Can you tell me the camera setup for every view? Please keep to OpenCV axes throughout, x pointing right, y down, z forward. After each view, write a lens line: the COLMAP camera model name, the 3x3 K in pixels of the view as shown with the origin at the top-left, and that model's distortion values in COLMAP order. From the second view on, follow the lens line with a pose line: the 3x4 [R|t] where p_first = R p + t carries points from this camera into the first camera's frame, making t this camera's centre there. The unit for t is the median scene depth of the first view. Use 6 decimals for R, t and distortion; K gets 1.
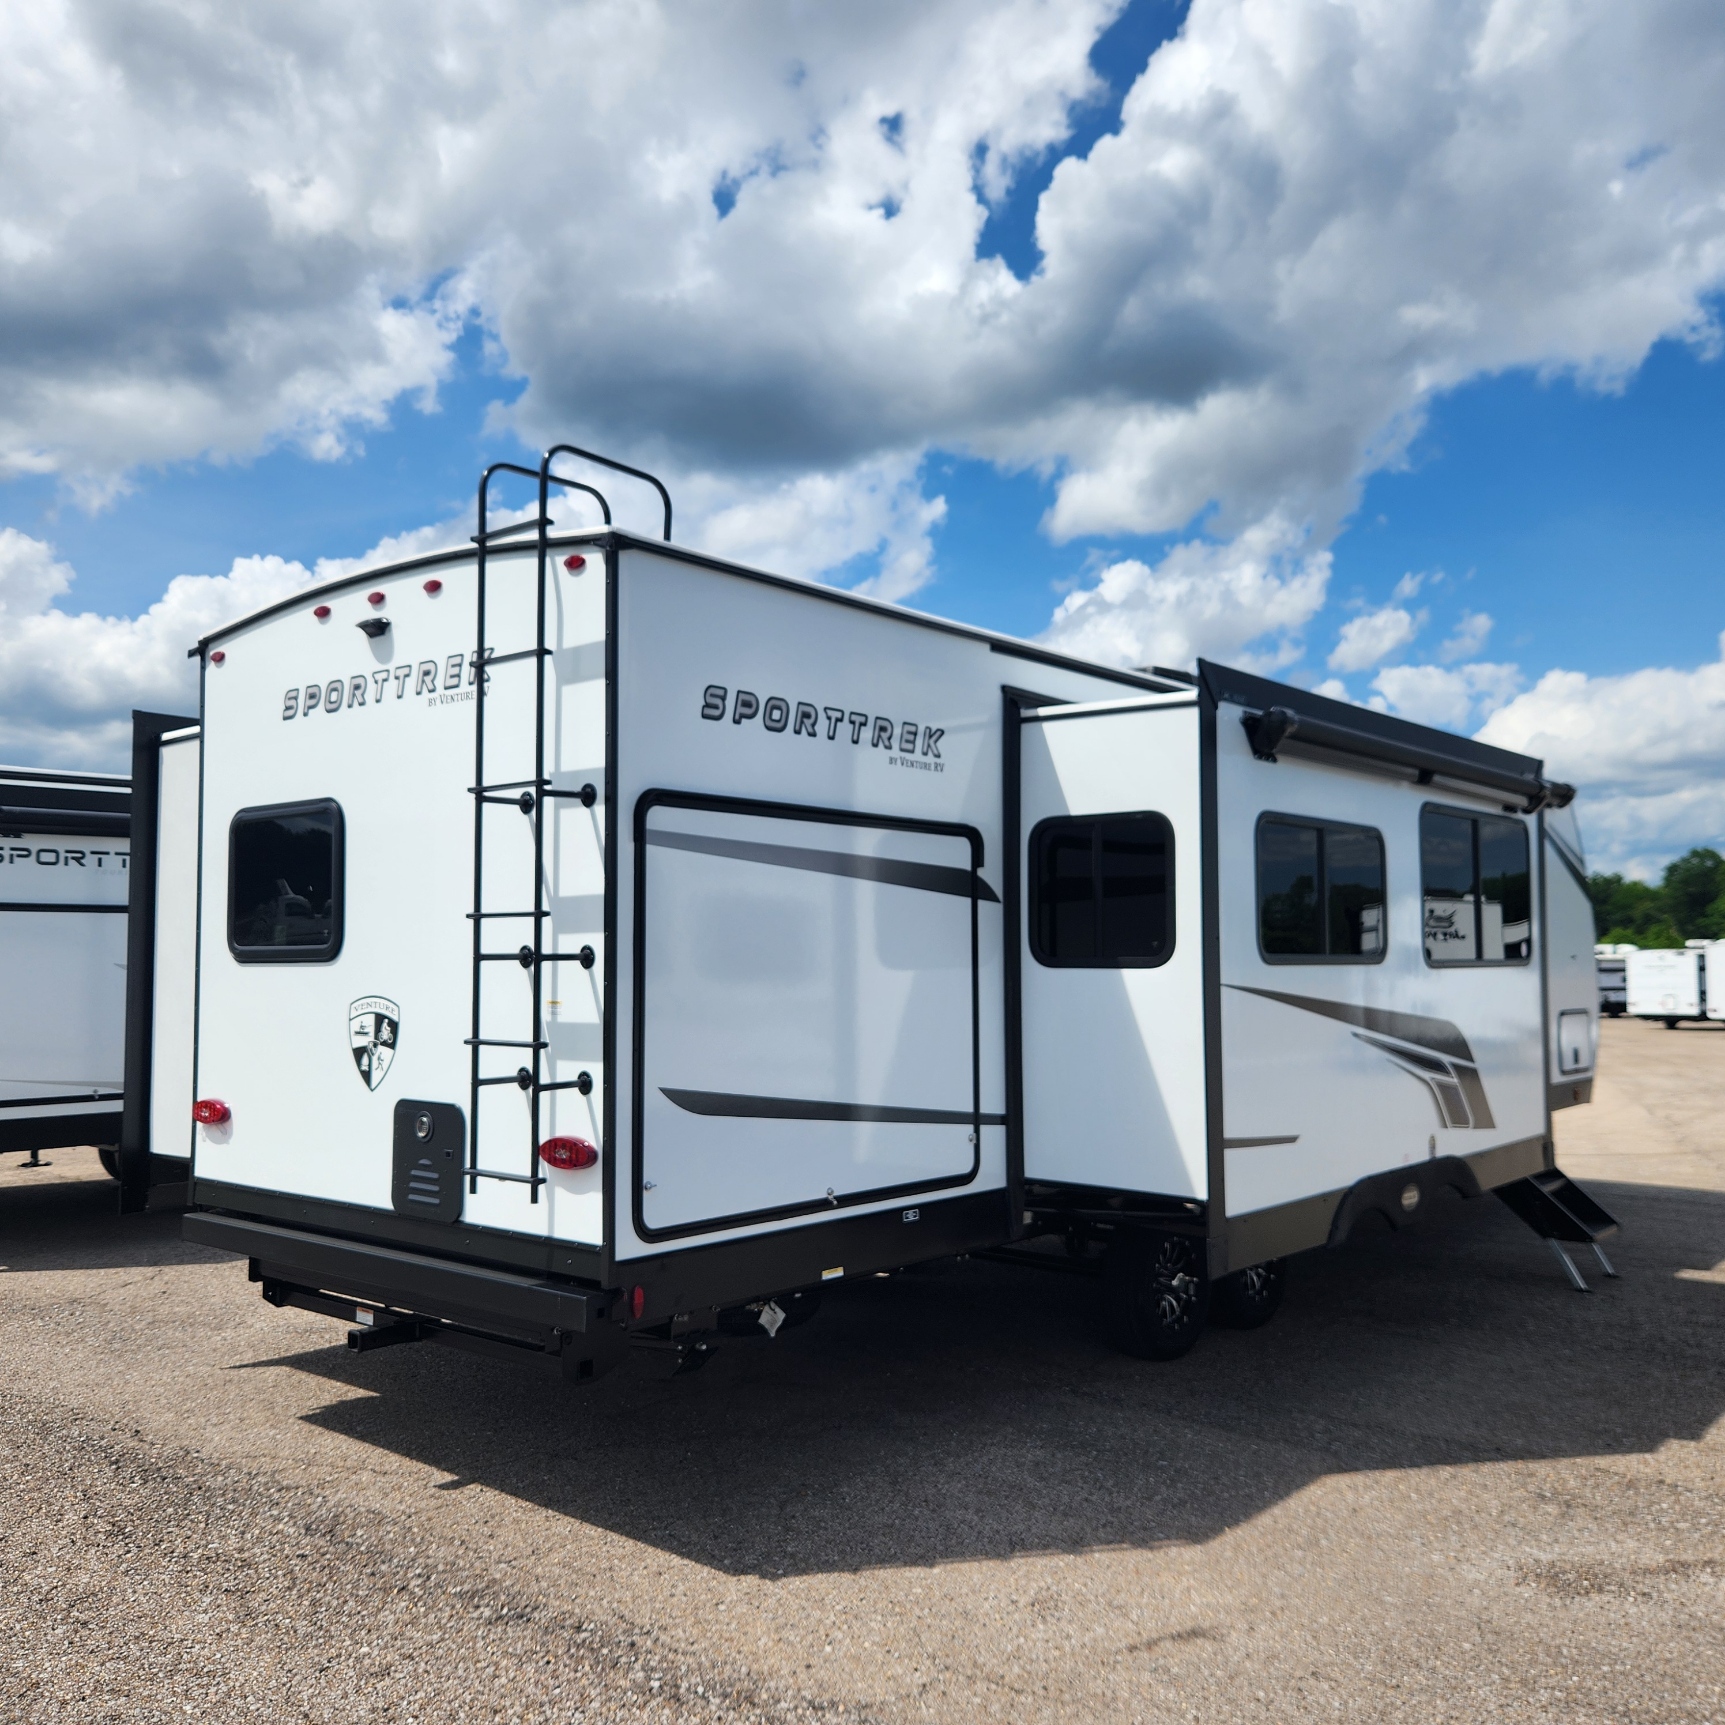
lens RADIAL K [[1594.7, 0, 862.5], [0, 1594.7, 862.5], [0, 0, 1]] dist [0.084134, -0.116175]
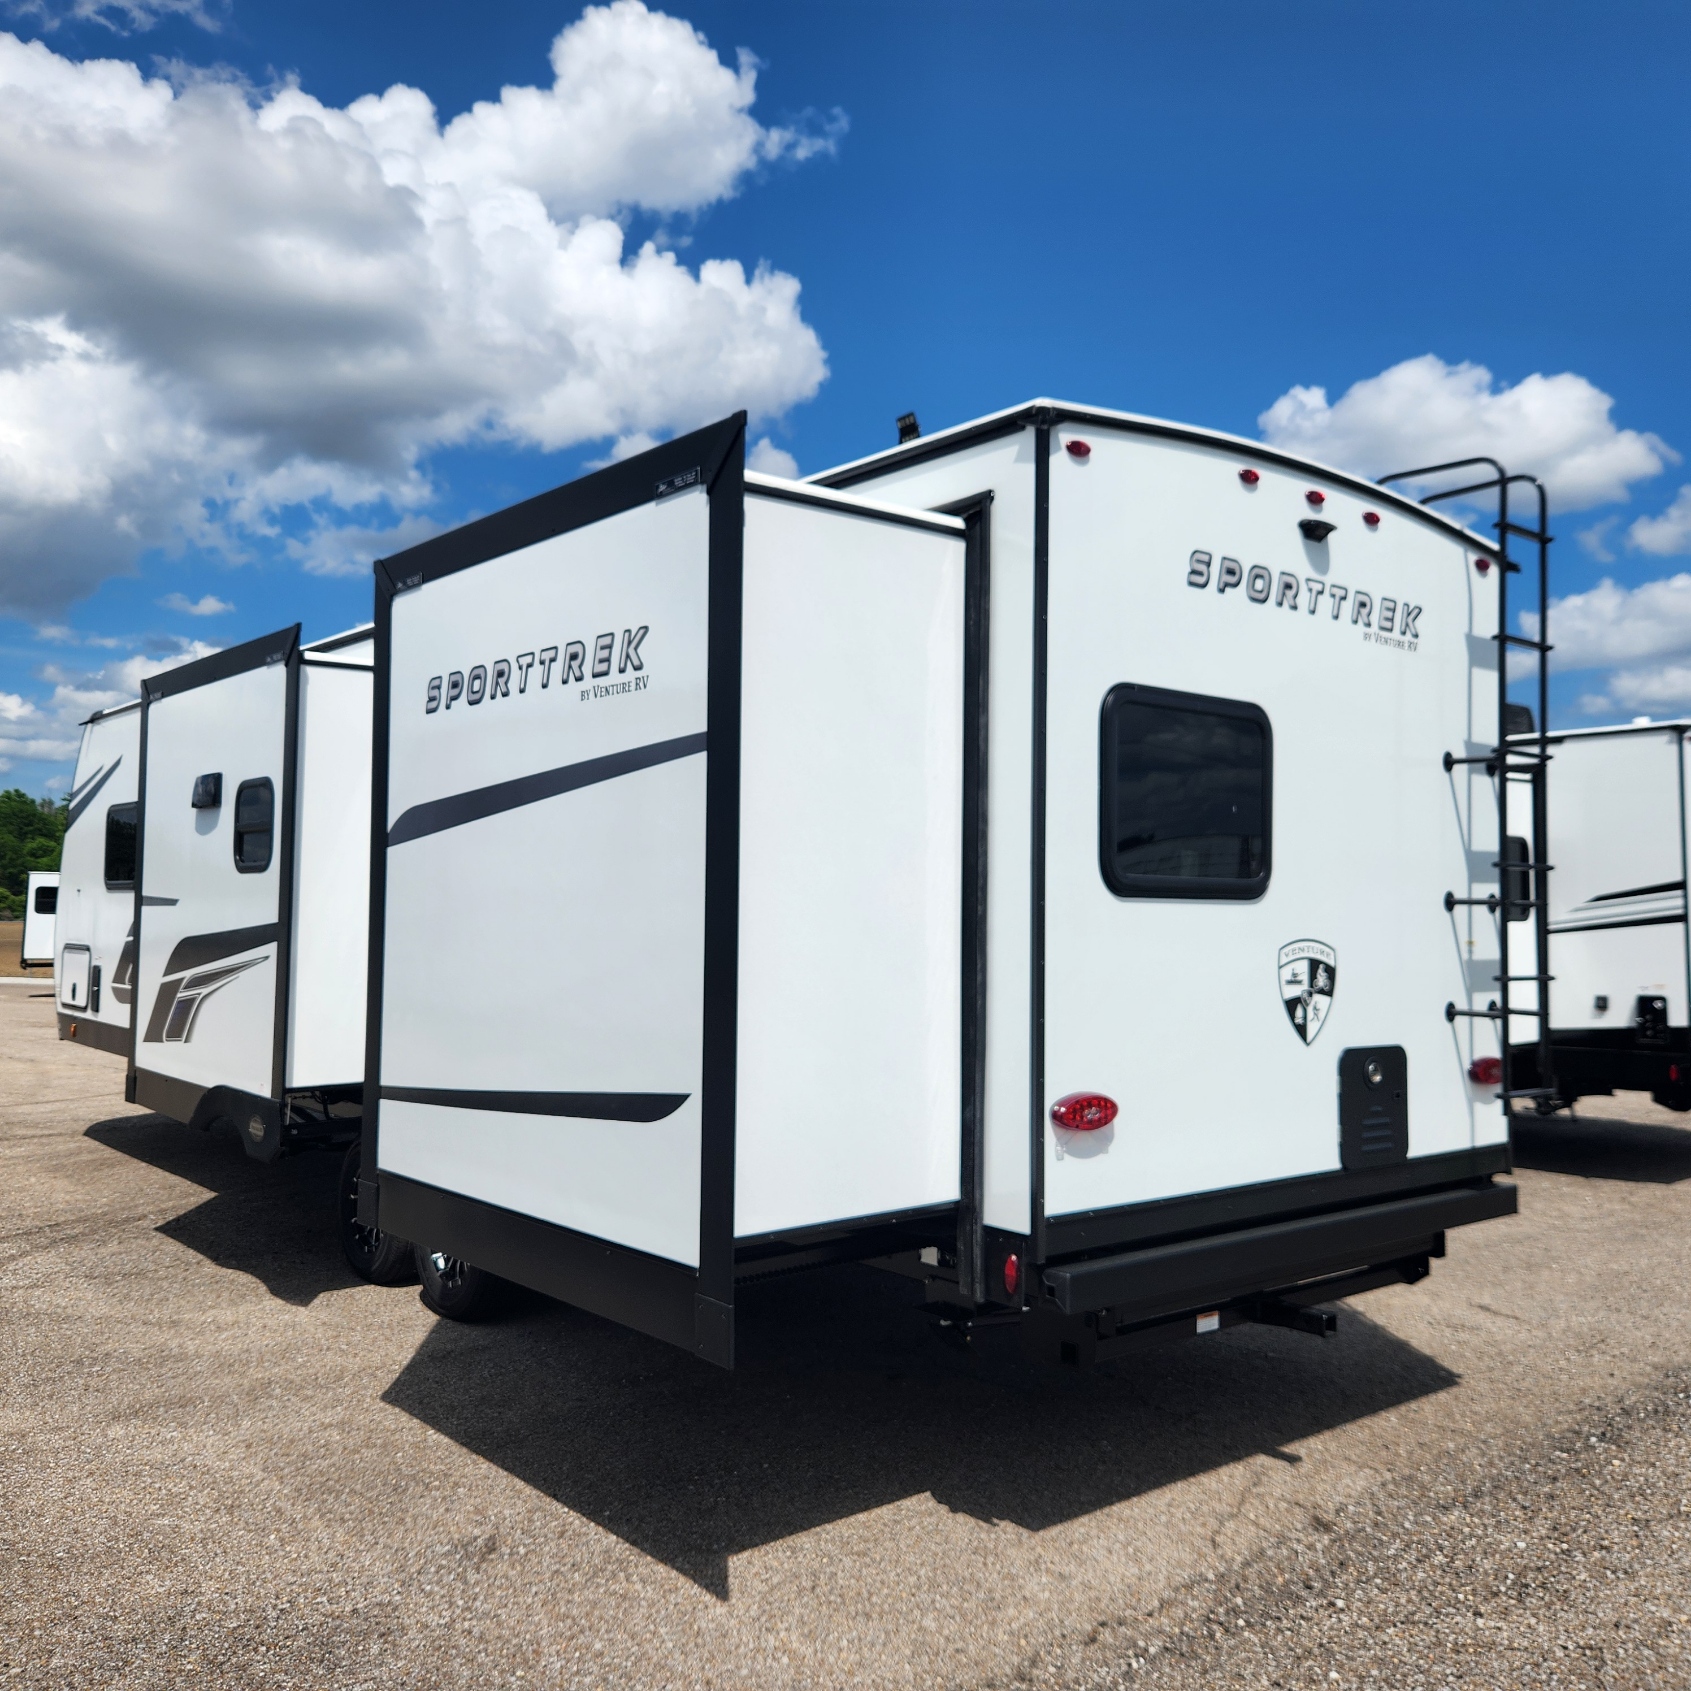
lens RADIAL K [[1499.9, 0, 844.0], [0, 1499.9, 822.1], [0, 0, 1]] dist [0.044017, -0.020849]
pose [[0.164081, 0.063688, 0.984389, -1.176493], [-0.074586, 0.995858, -0.051998, 0.080718], [-0.983623, -0.064890, 0.168152, 1.115964]]
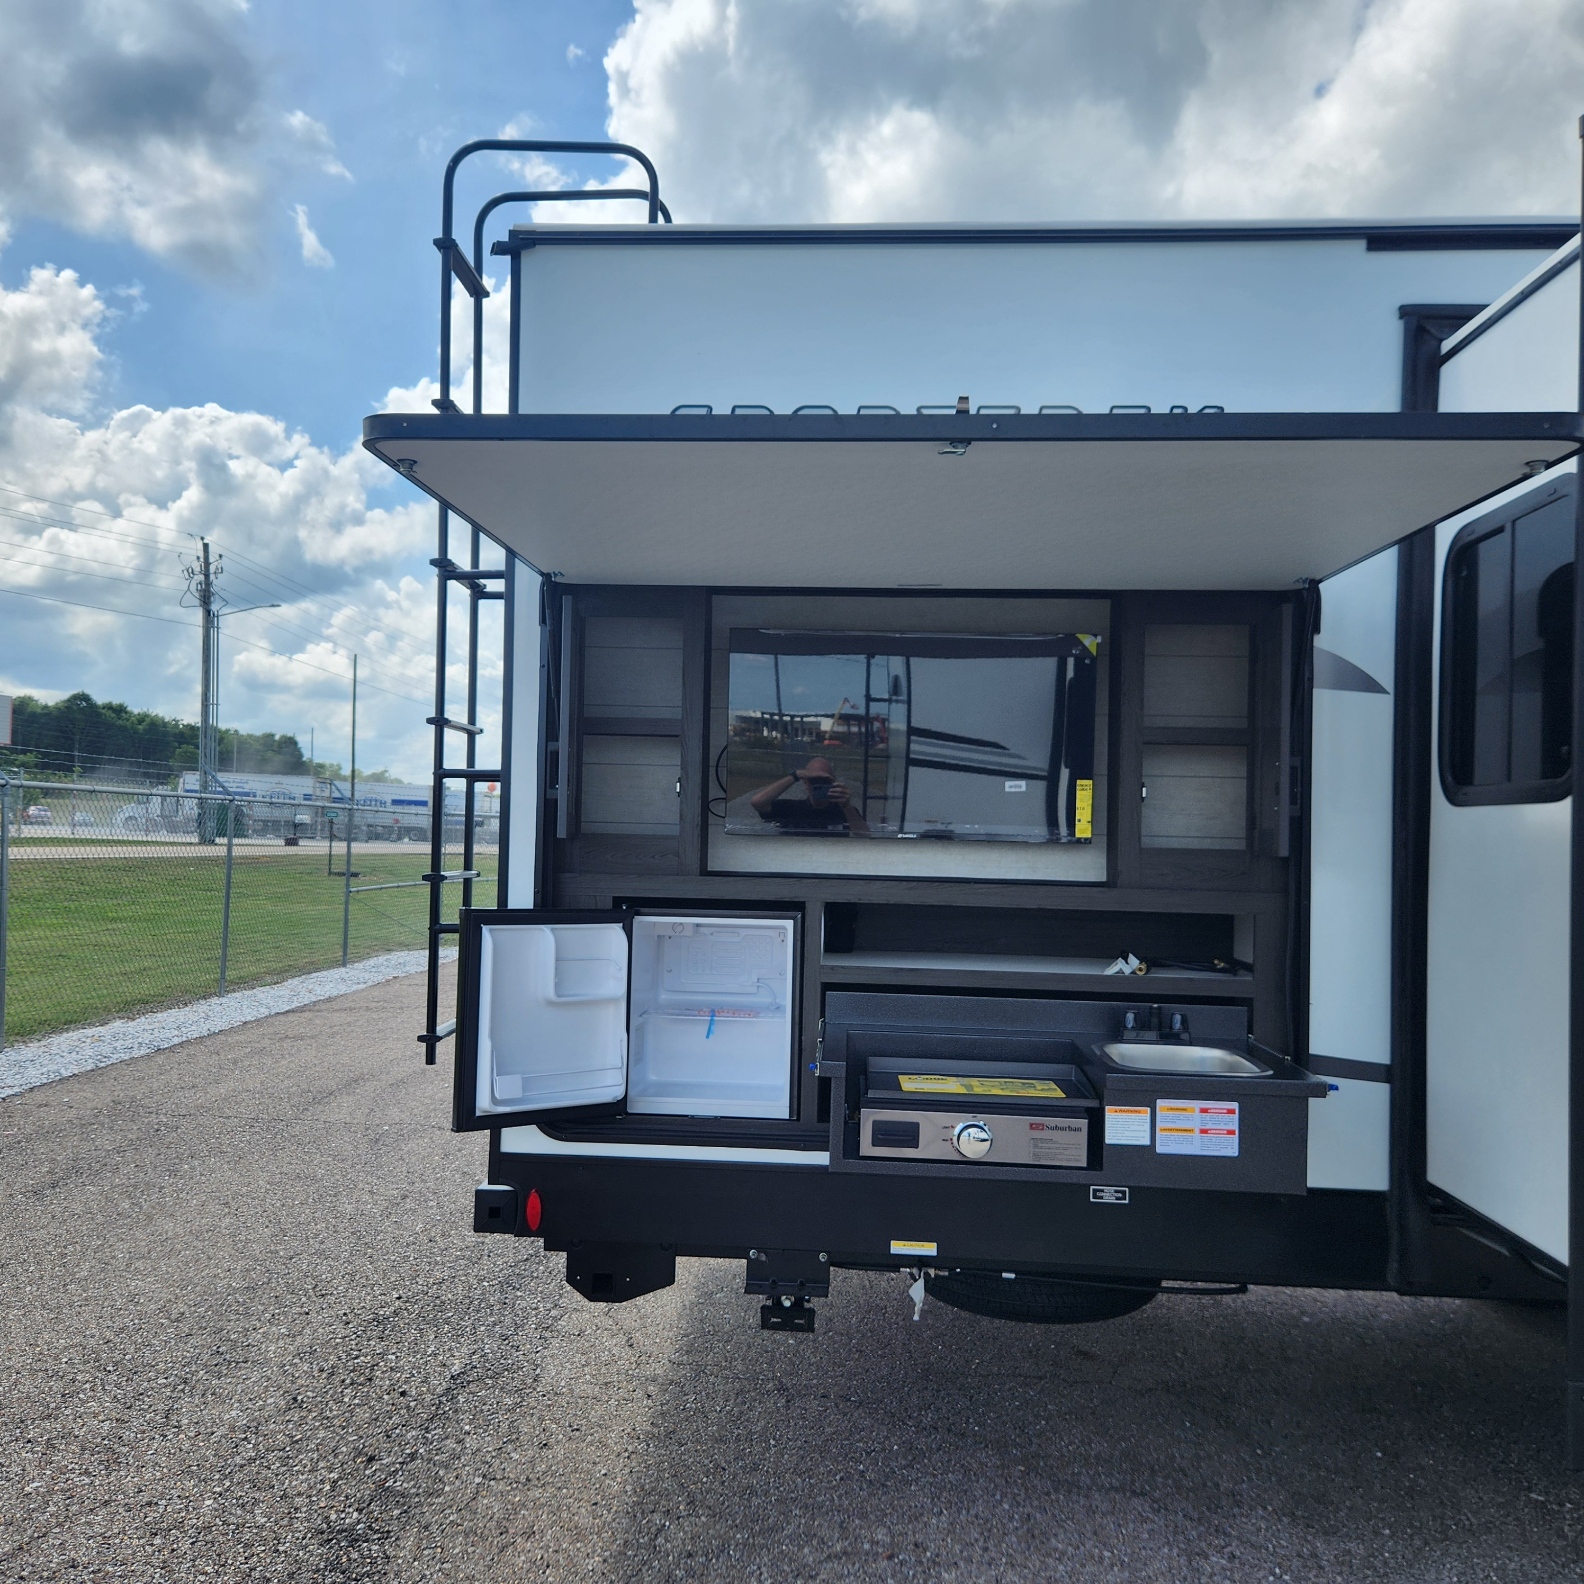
lens RADIAL K [[1558.1, 0, 792.0], [0, 1558.1, 792.0], [0, 0, 1]] dist [0.032931, 0.004253]
pose [[0.581335, 0.005516, -0.813646, 0.479799], [0.026774, 0.999306, 0.025904, 0.045930], [0.813224, -0.036844, 0.580784, 0.578988]]
